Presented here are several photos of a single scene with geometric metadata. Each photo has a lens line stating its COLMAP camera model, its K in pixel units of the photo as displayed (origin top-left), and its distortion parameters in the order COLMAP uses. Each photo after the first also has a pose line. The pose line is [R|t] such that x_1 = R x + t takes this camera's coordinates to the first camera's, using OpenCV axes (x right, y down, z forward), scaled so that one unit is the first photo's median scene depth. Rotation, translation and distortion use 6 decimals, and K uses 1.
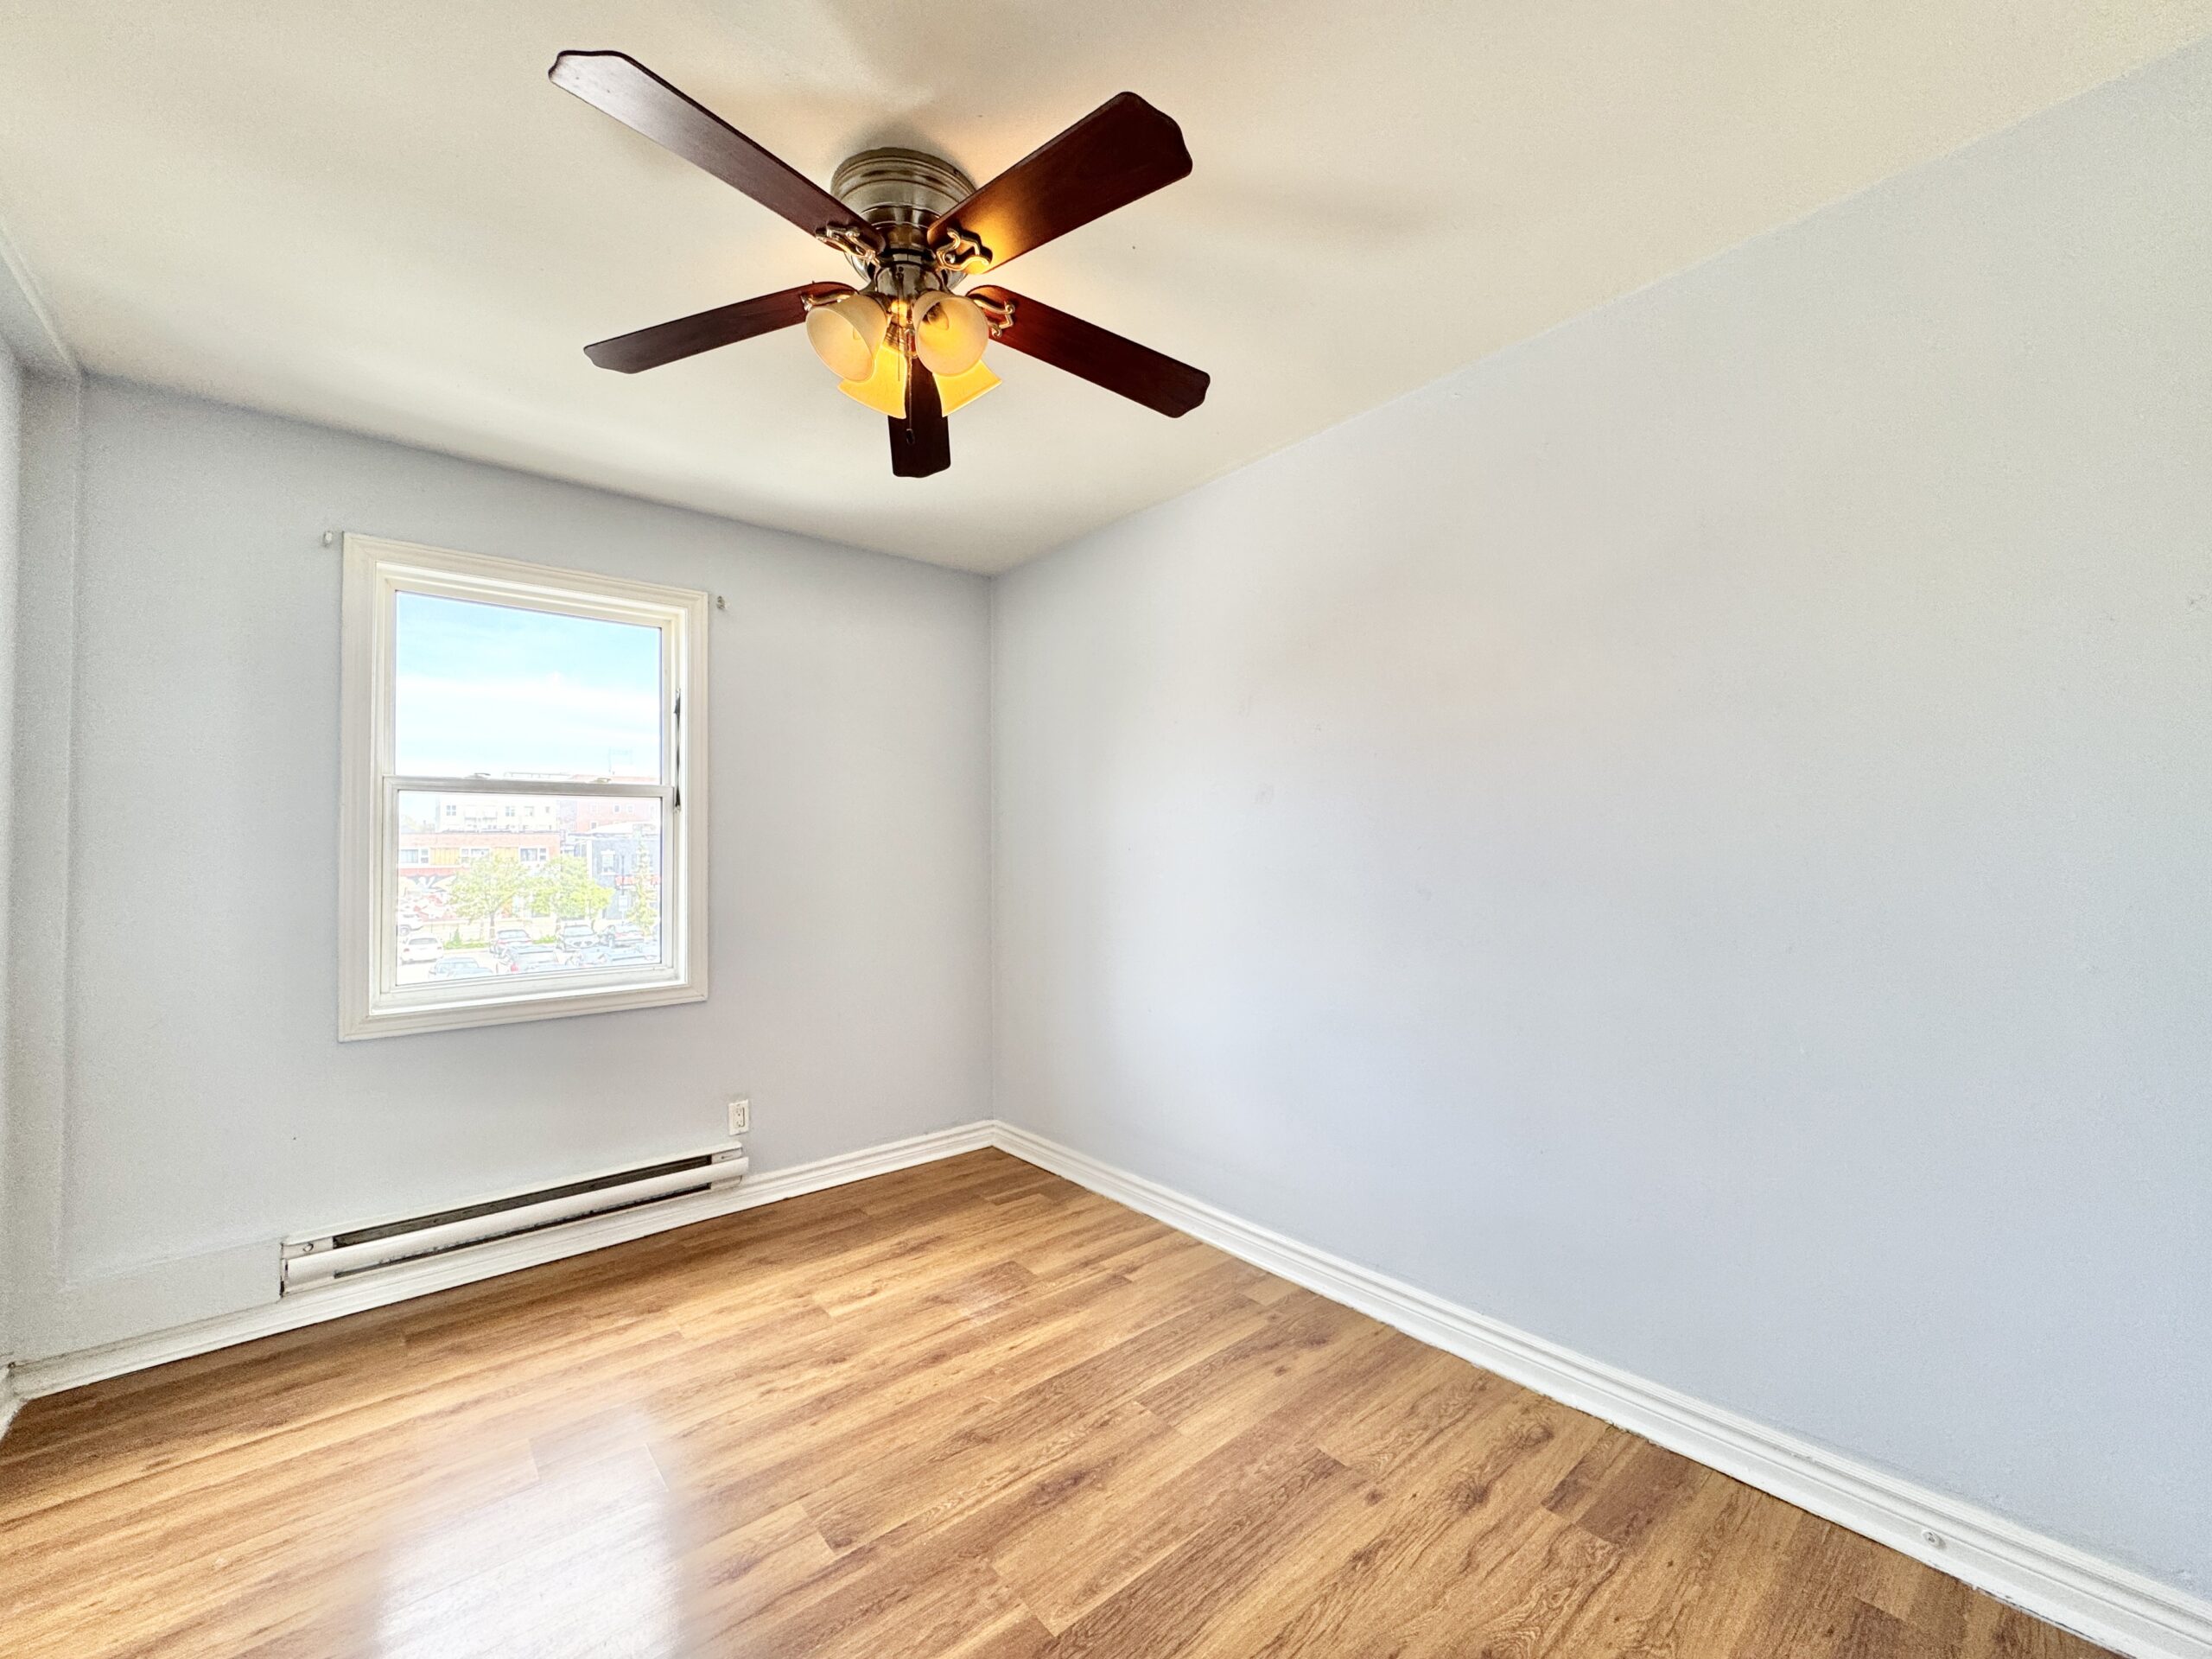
lens RADIAL K [[882.6, 0, 1111.1], [0, 882.6, 826.7], [0, 0, 1]] dist [0.002224, -0.000390]
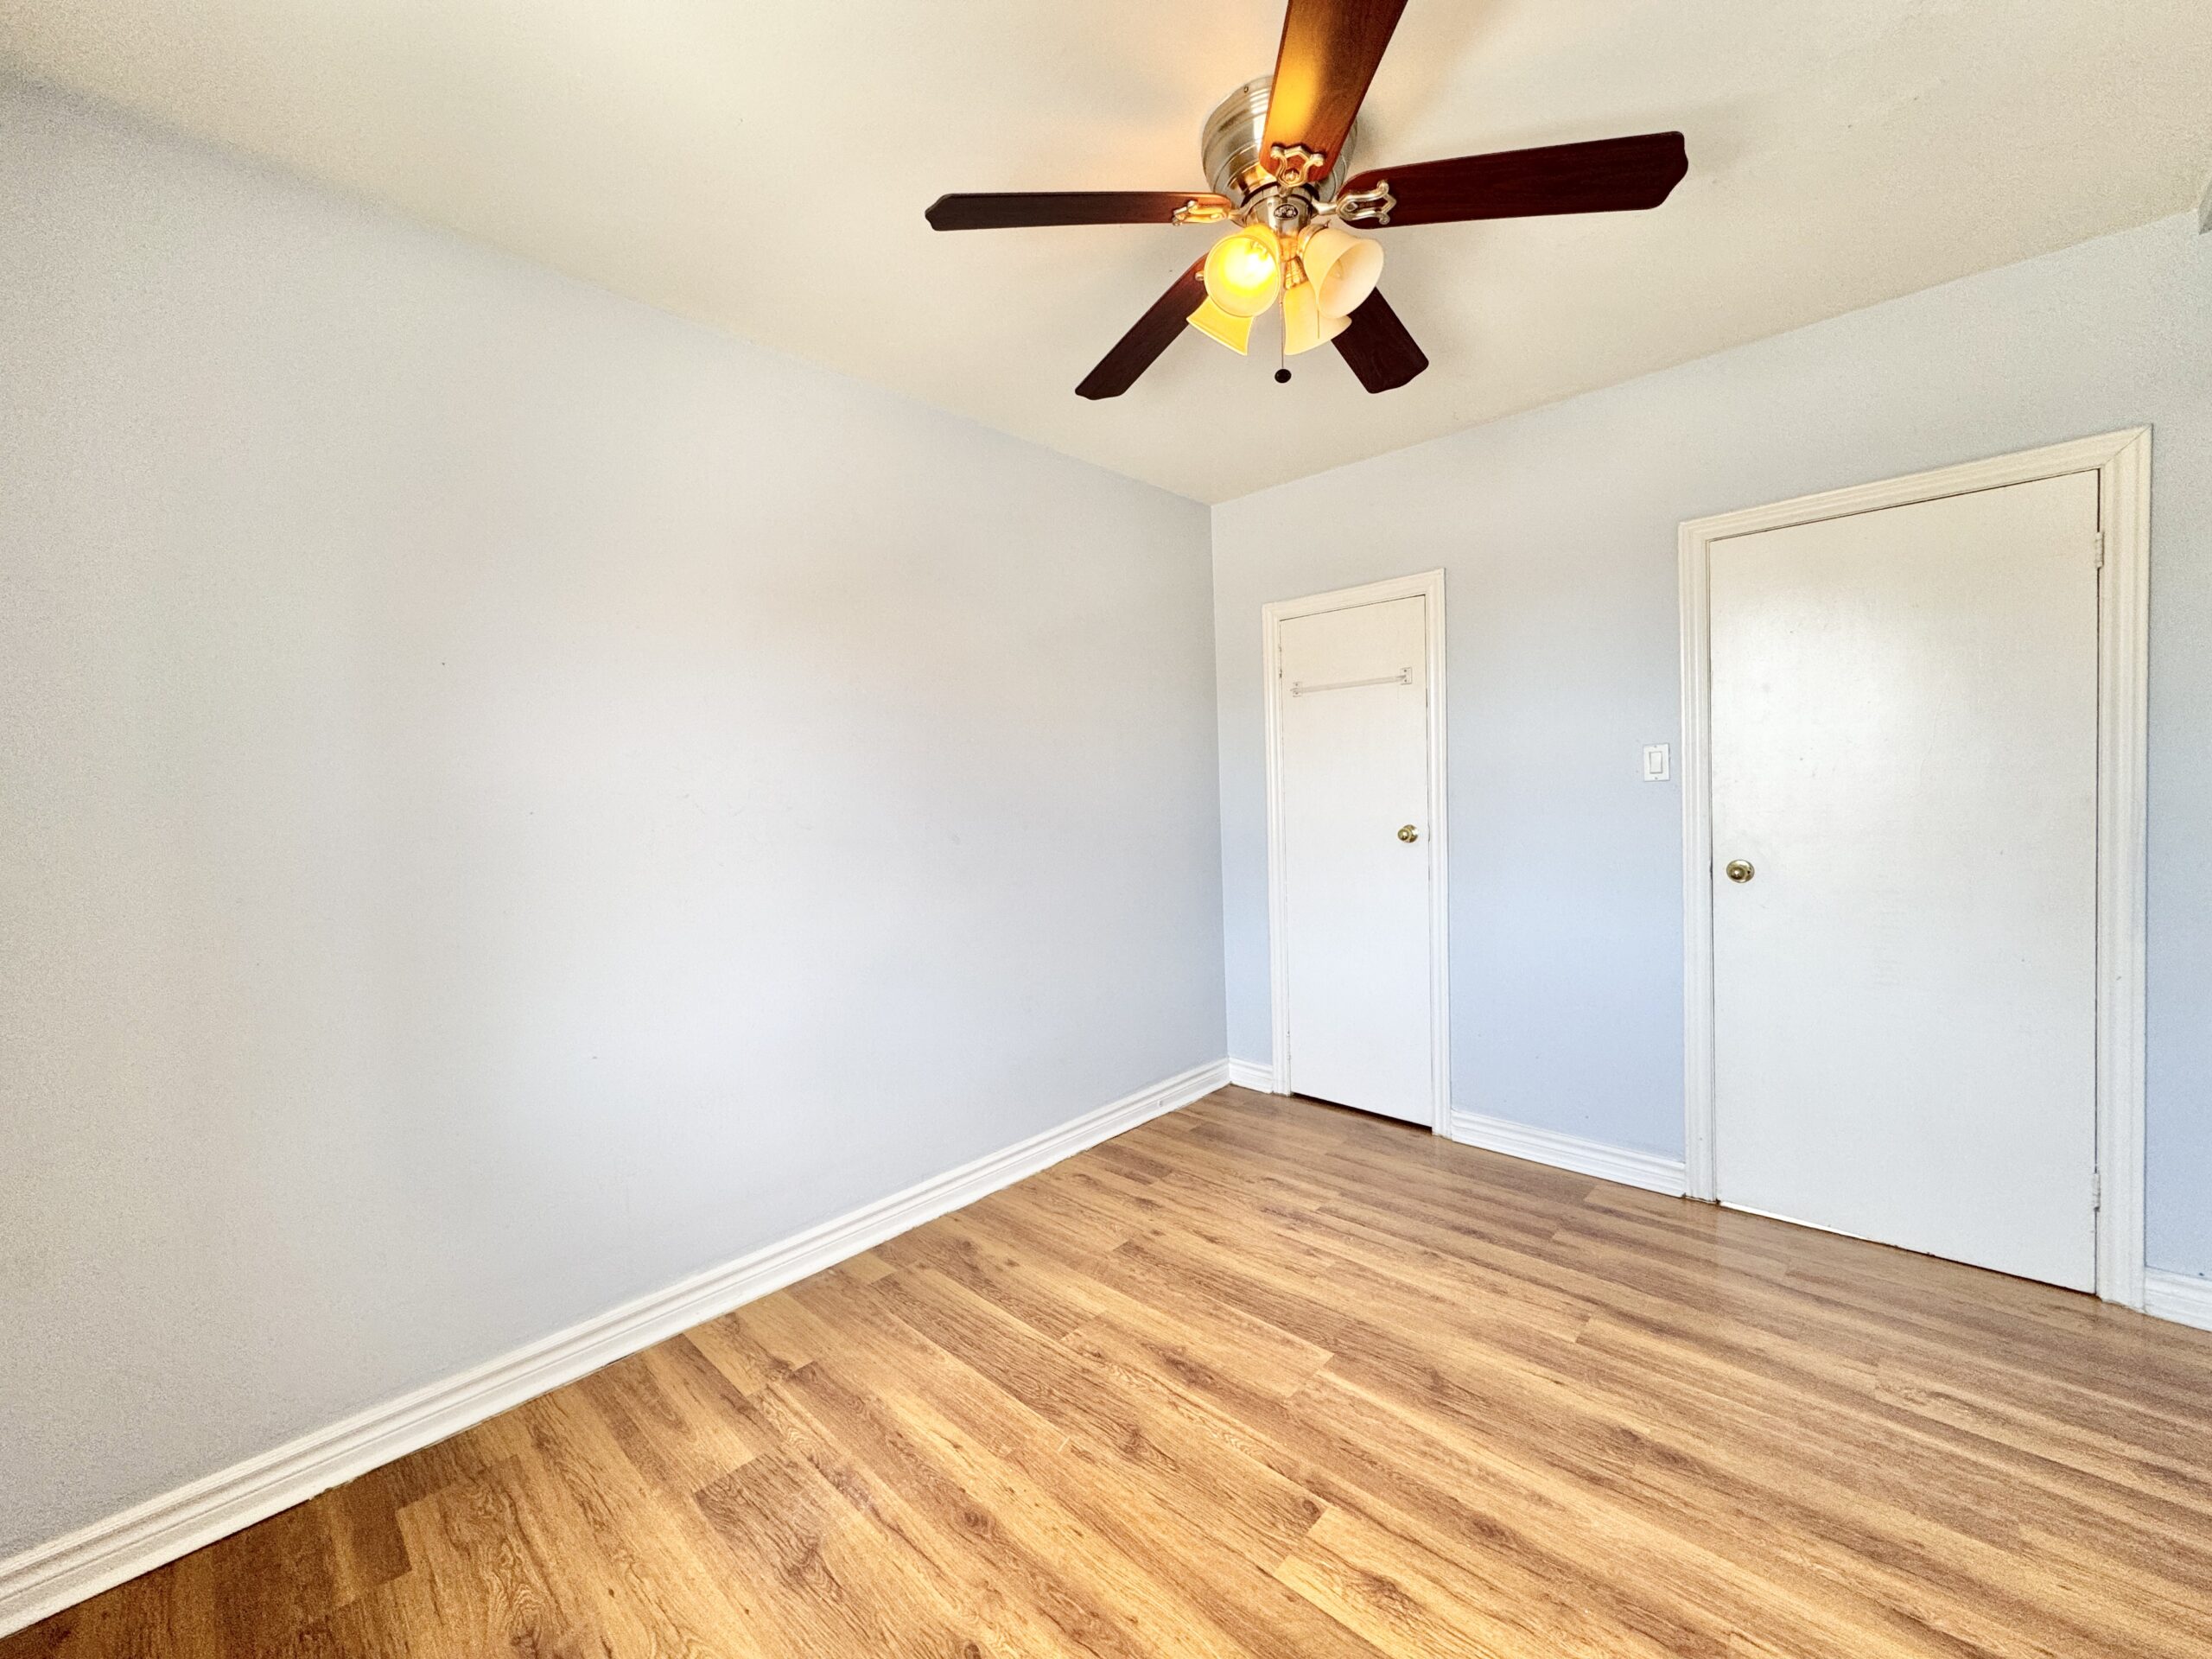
lens RADIAL K [[882.6, 0, 1110.8], [0, 882.6, 816.6], [0, 0, 1]] dist [0.002224, -0.000390]
pose [[-0.116671, -0.005880, 0.993153, -0.981556], [0.005723, 0.999962, 0.006593, 0.047834], [-0.993154, 0.006453, -0.116633, 1.063385]]
